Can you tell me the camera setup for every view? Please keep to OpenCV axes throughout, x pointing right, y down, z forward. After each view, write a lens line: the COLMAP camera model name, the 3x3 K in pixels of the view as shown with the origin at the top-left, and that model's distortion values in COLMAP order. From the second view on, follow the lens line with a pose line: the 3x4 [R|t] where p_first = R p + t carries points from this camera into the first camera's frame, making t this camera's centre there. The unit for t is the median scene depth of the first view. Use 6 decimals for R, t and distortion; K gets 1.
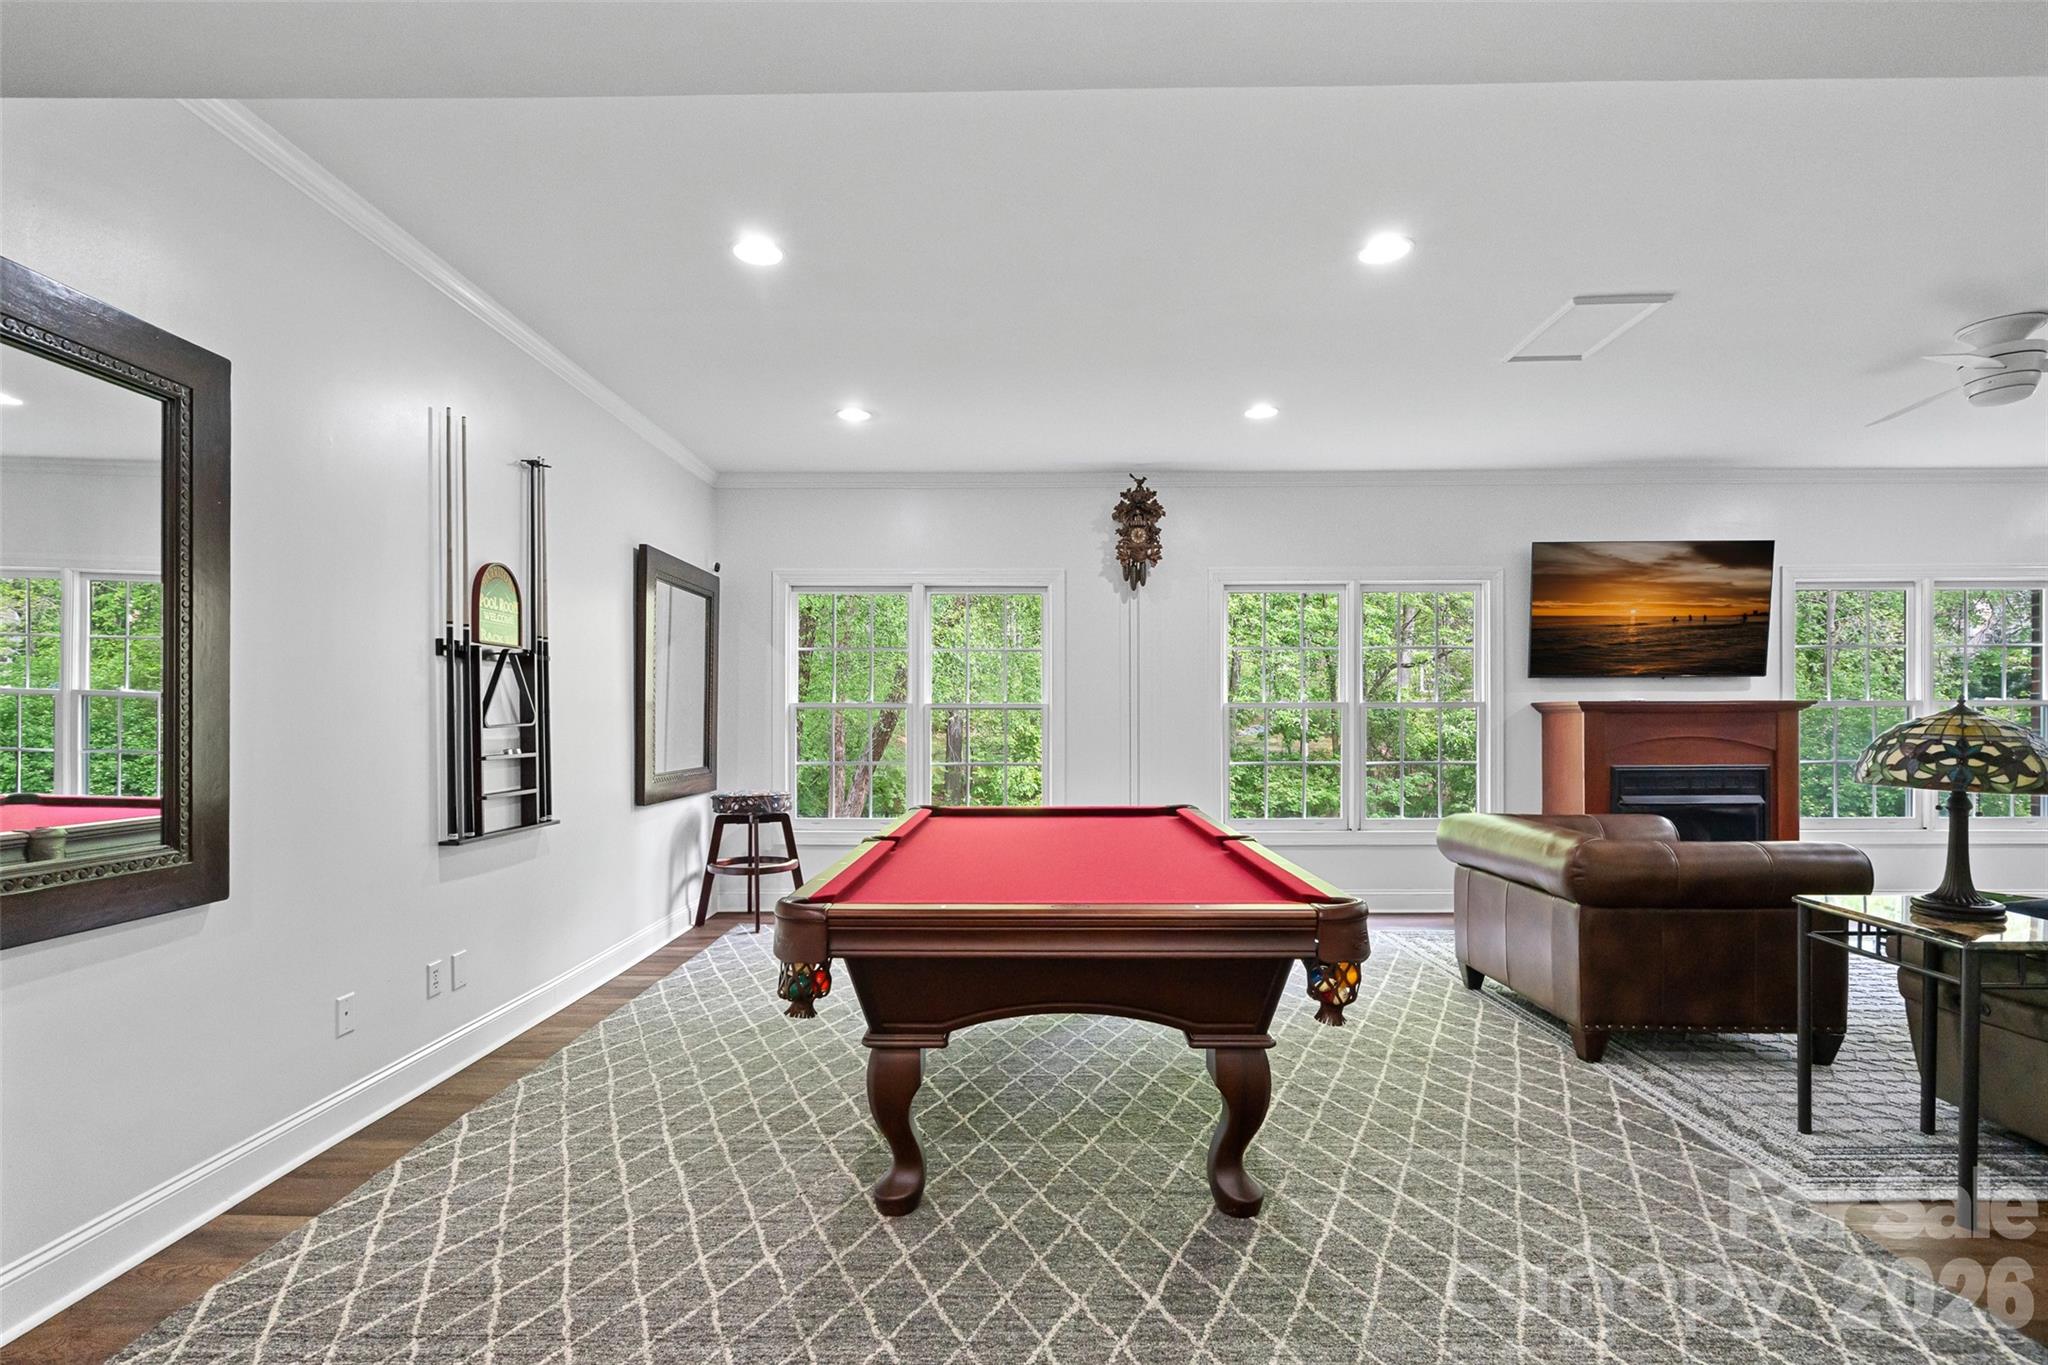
lens RADIAL K [[938.6, 0, 1020.5], [0, 938.6, 700.6], [0, 0, 1]] dist [-0.005548, 0.002438]
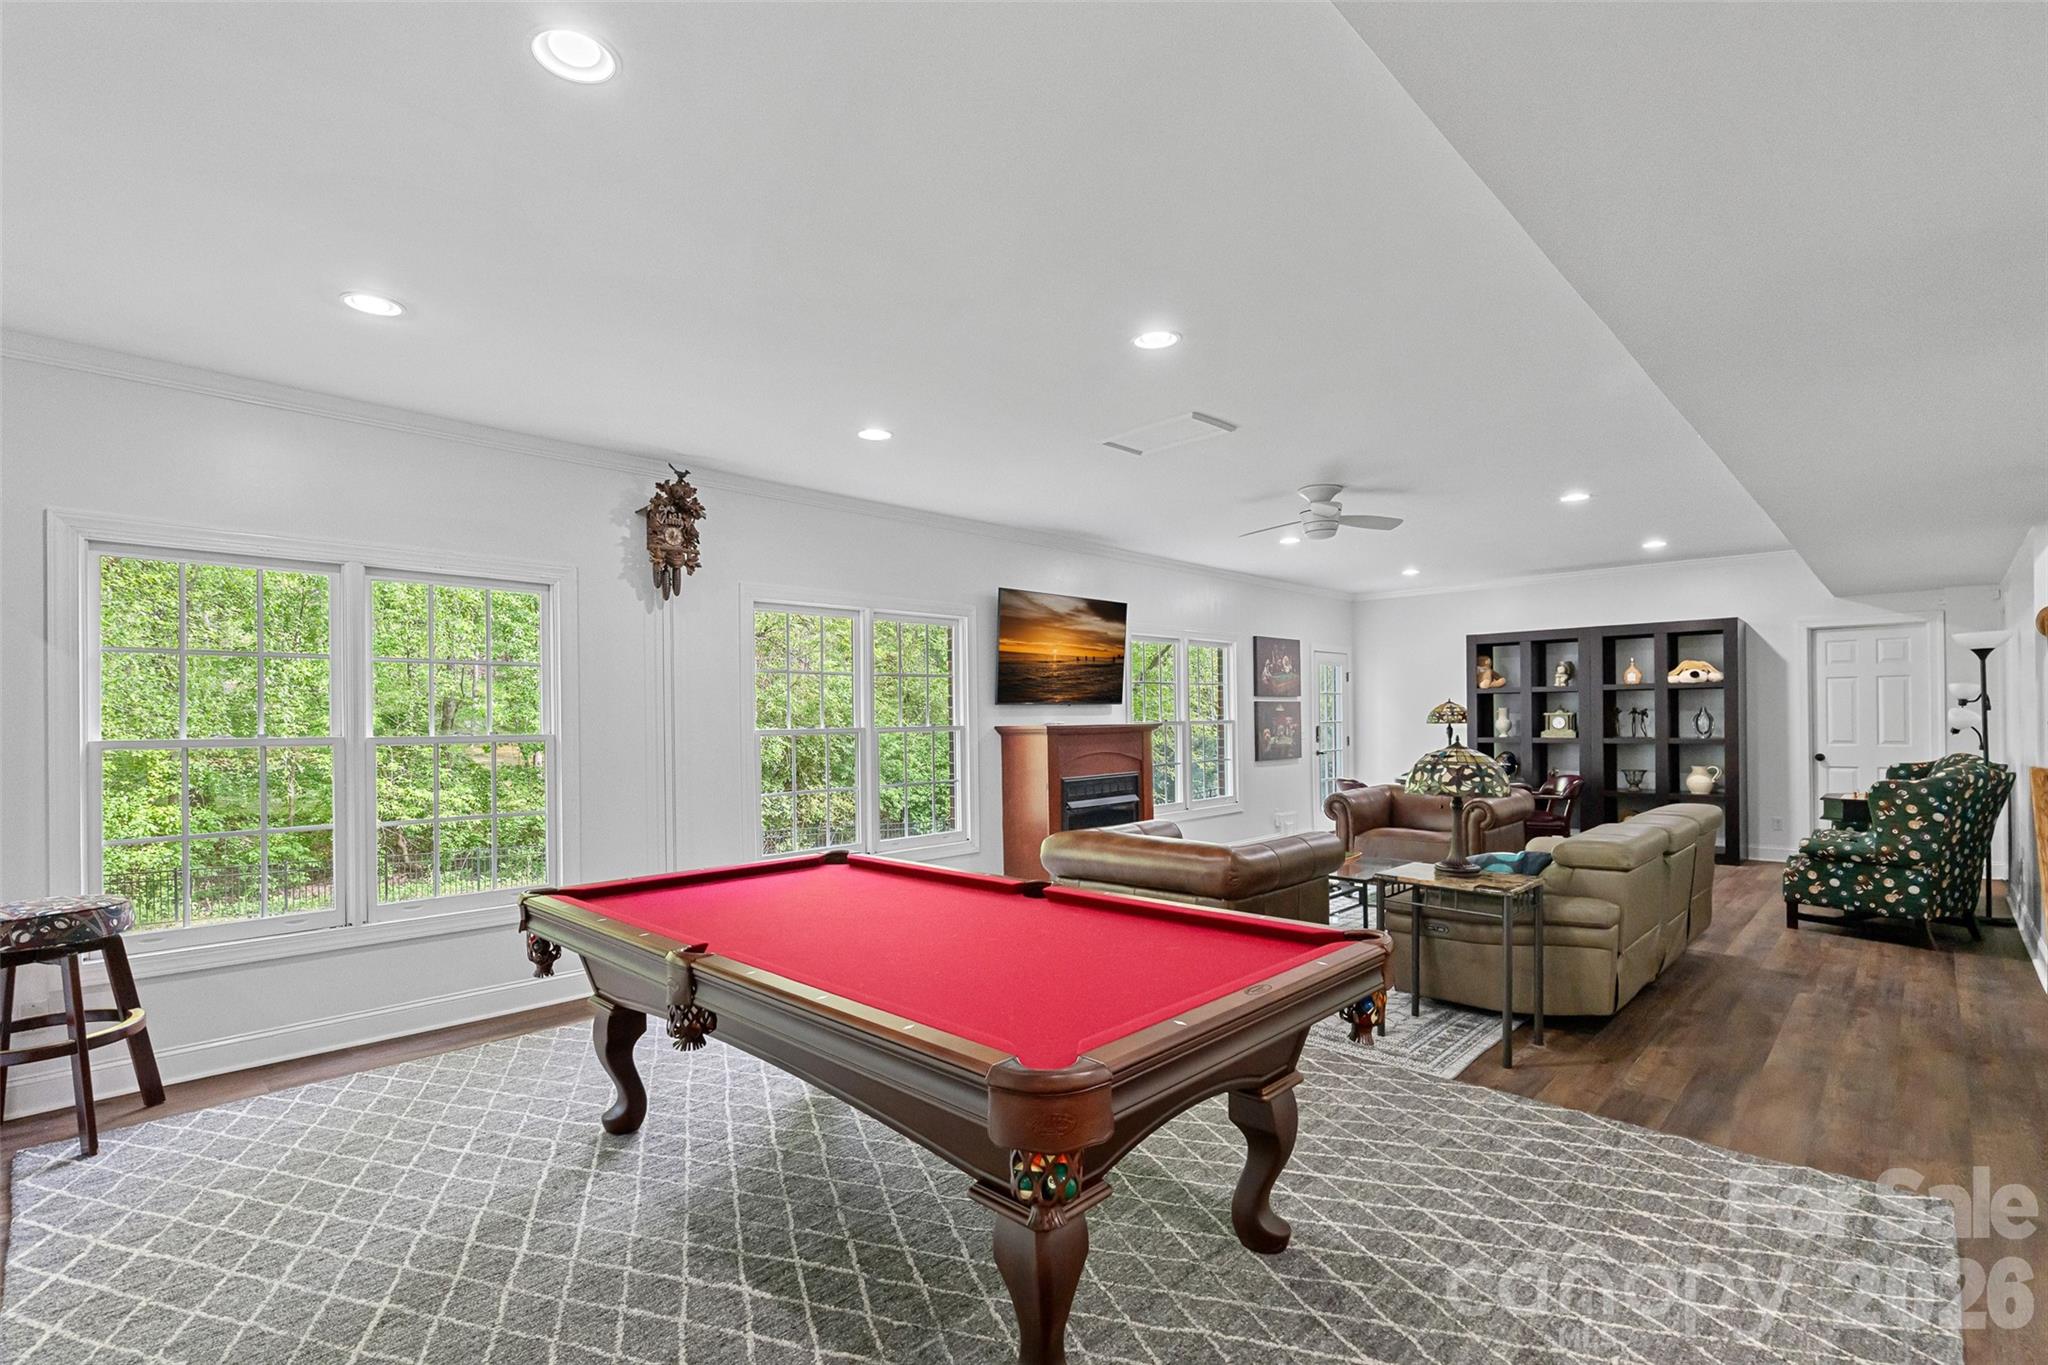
lens RADIAL K [[938.6, 0, 1021.2], [0, 938.6, 695.8], [0, 0, 1]] dist [-0.005548, 0.002438]
pose [[0.685653, 0.011005, 0.727845, -0.279735], [-0.003902, 0.999927, -0.011443, -0.022173], [-0.727918, 0.005006, 0.685646, 0.185259]]
